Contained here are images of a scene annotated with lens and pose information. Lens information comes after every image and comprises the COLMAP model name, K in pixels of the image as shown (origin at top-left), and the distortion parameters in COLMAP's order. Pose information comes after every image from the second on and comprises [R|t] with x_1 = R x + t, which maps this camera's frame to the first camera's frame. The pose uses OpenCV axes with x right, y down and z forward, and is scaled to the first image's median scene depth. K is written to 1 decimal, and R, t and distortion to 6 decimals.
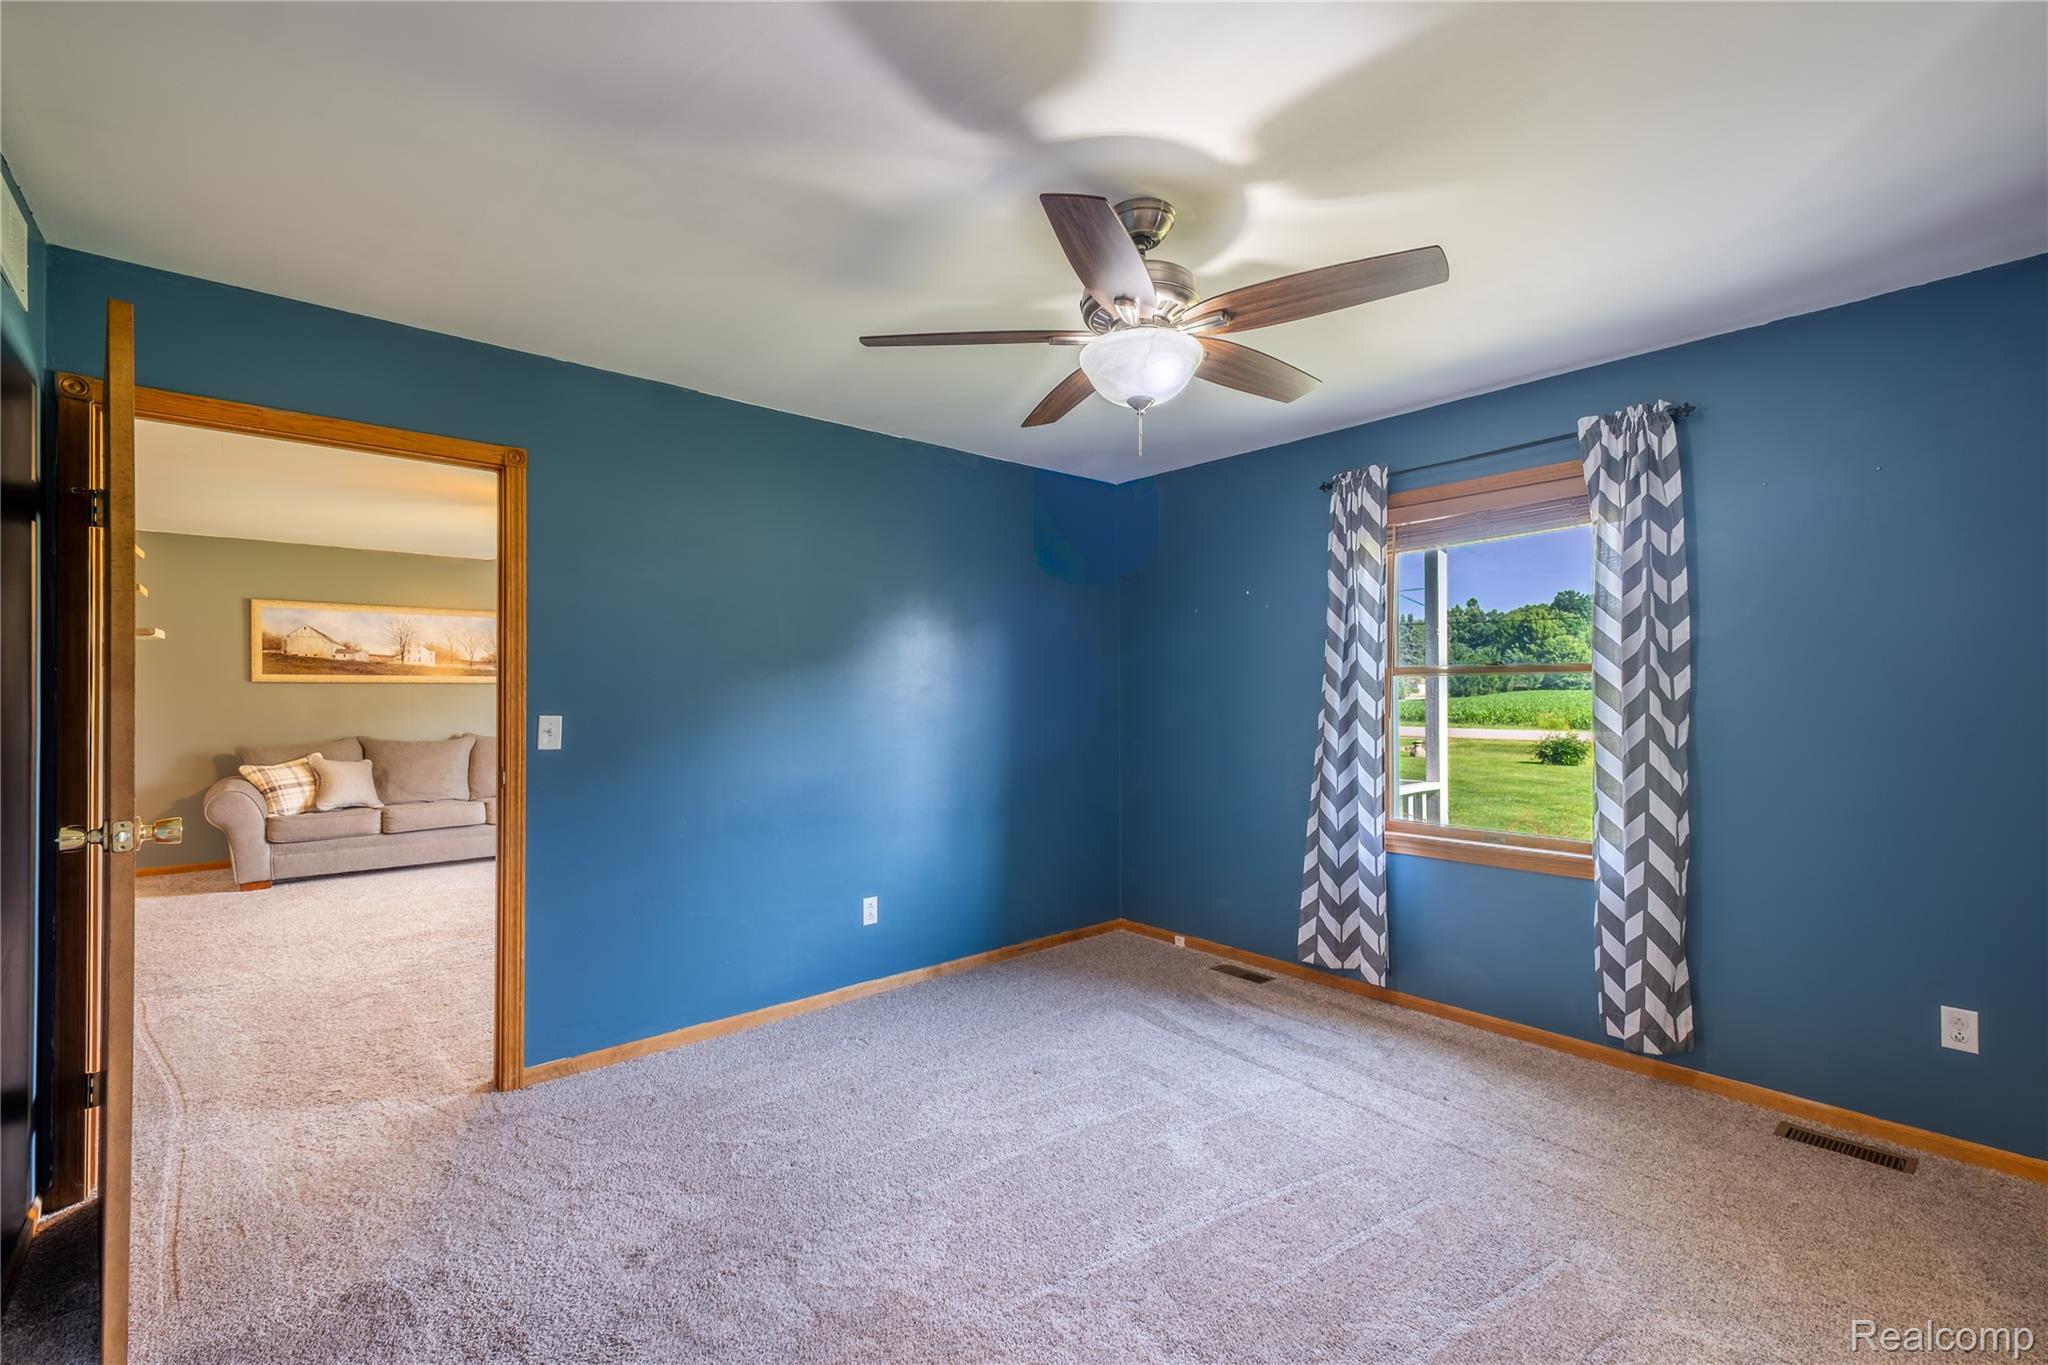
lens RADIAL K [[883.2, 0, 1020.3], [0, 883.2, 690.1], [0, 0, 1]] dist [0.016836, -0.000036]
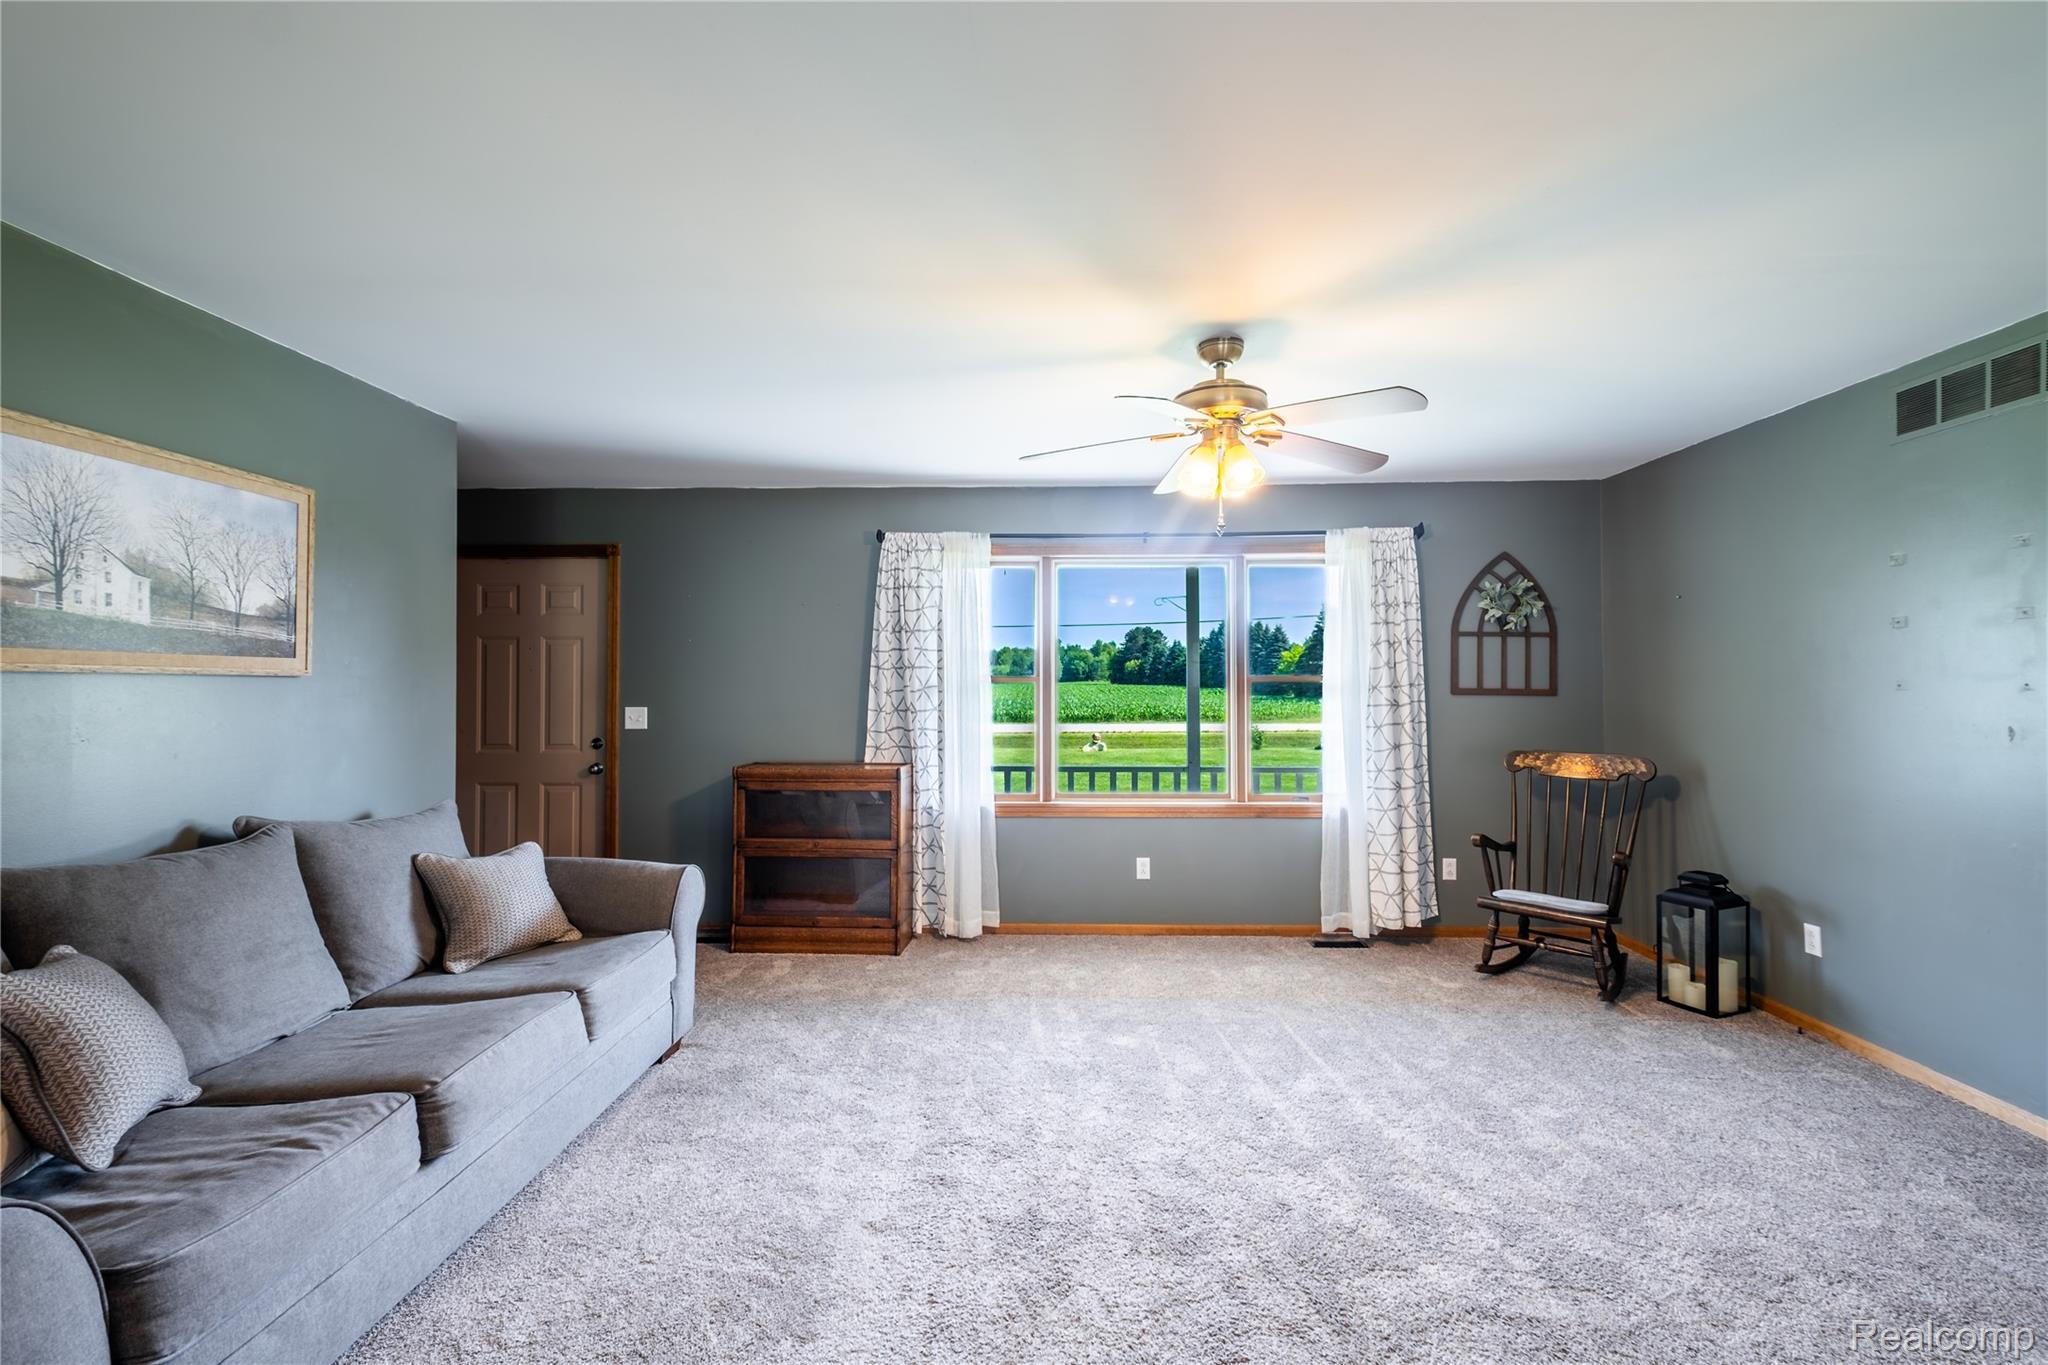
lens RADIAL K [[879.2, 0, 1024.0], [0, 879.2, 682.5], [0, 0, 1]] dist [0.009920, -0.000327]
pose [[0.684357, 0.007703, 0.729107, -0.702338], [-0.004078, 0.999969, -0.006737, -0.004365], [-0.729136, 0.001637, 0.684367, 0.562477]]
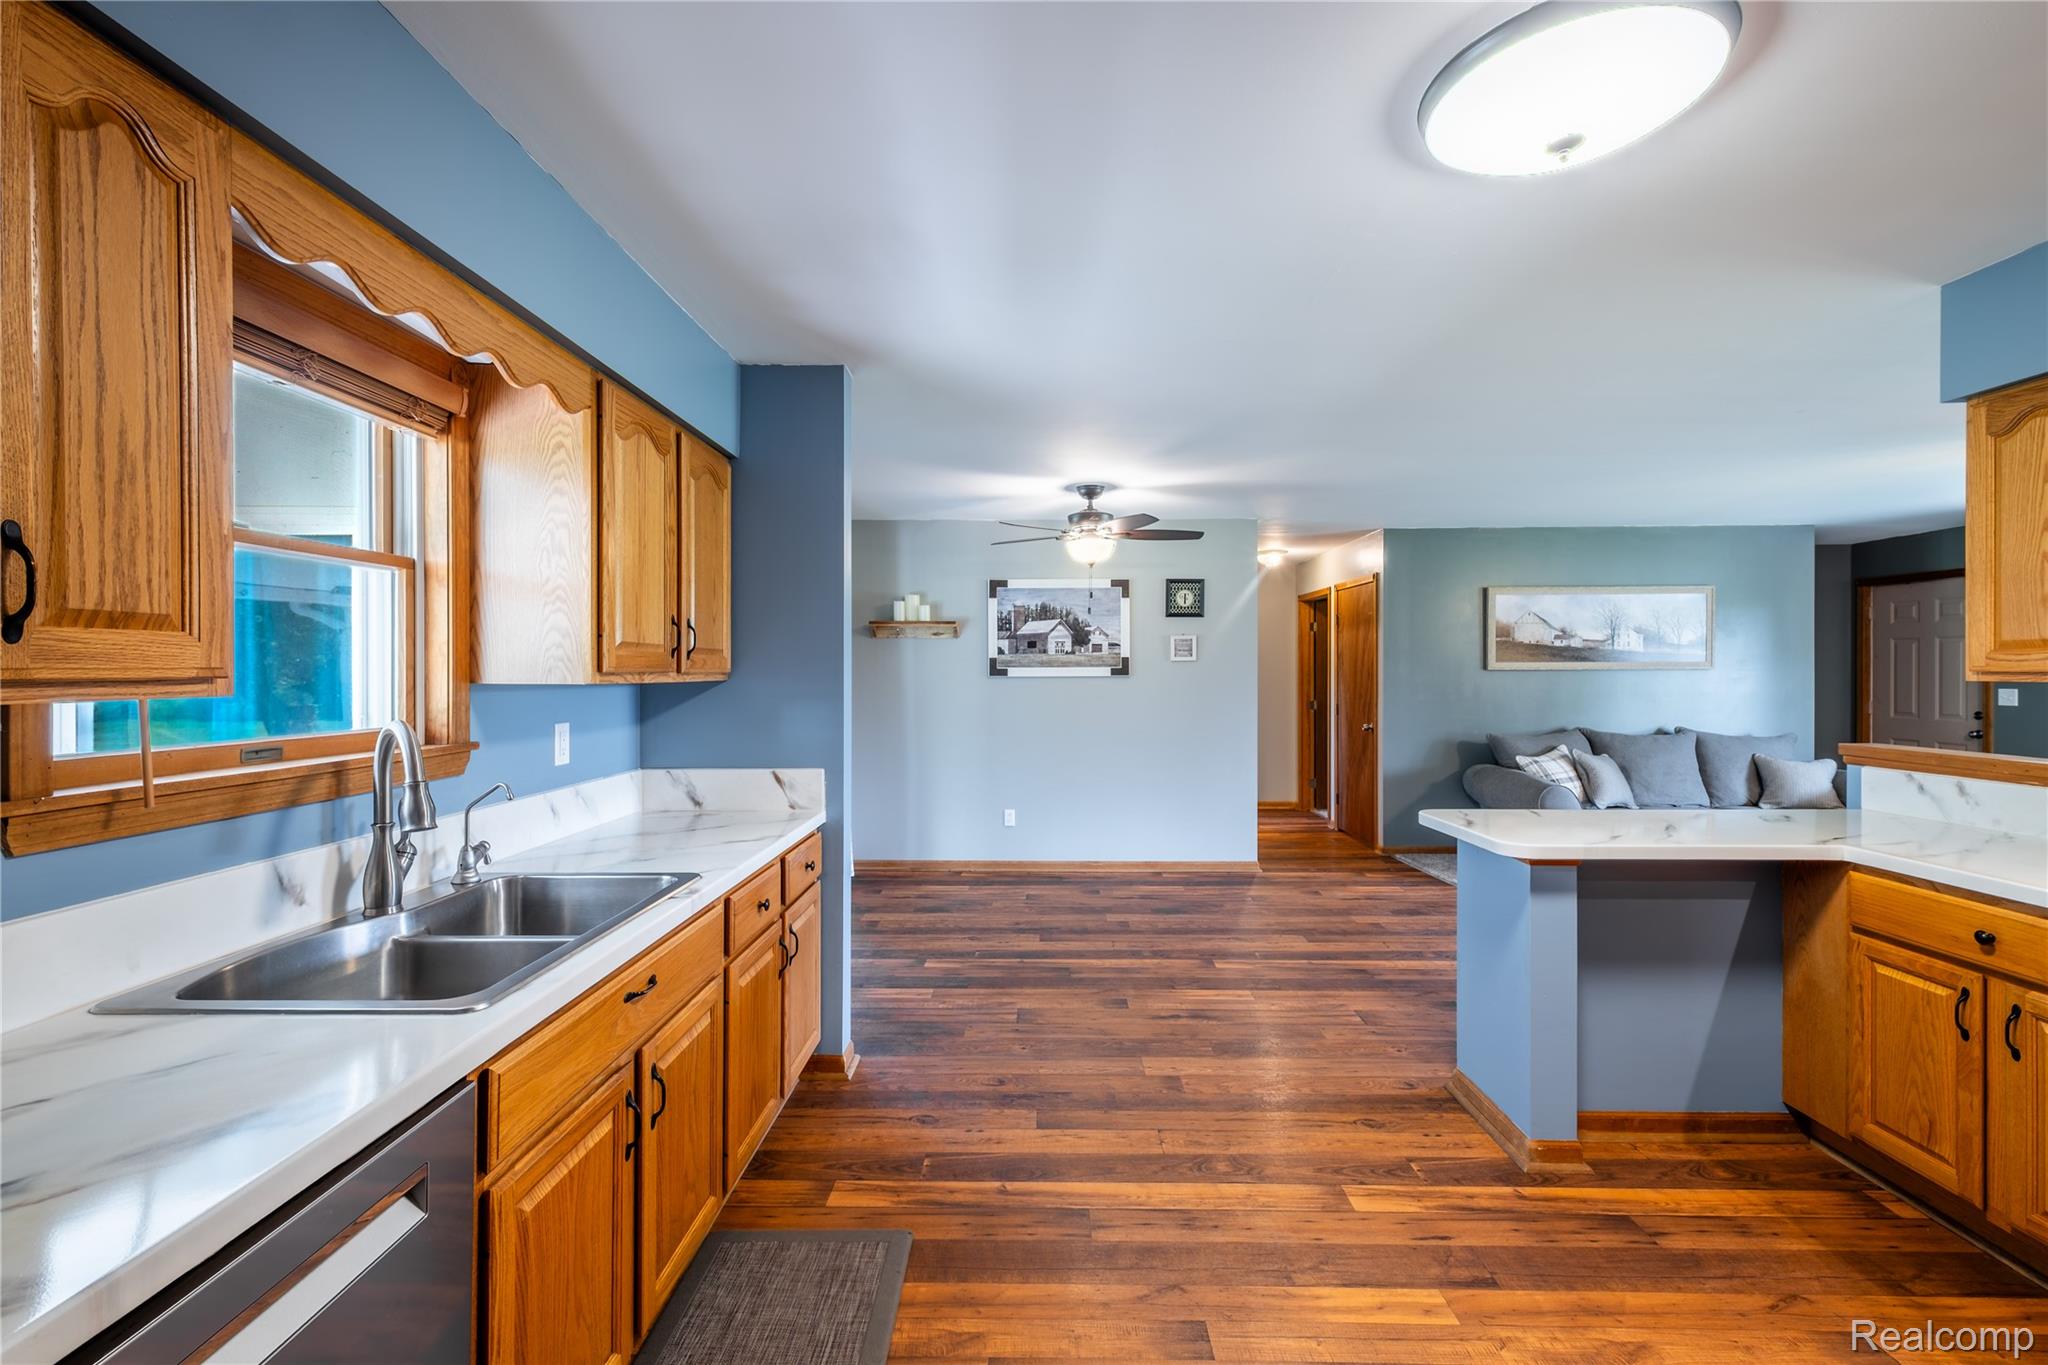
lens RADIAL K [[883.2, 0, 1020.3], [0, 883.2, 690.1], [0, 0, 1]] dist [0.016836, -0.000036]
pose [[0.745696, 0.010399, -0.666205, -0.549389], [0.001811, 0.999843, 0.017634, -0.004952], [0.666284, -0.014356, 0.745560, -0.082056]]
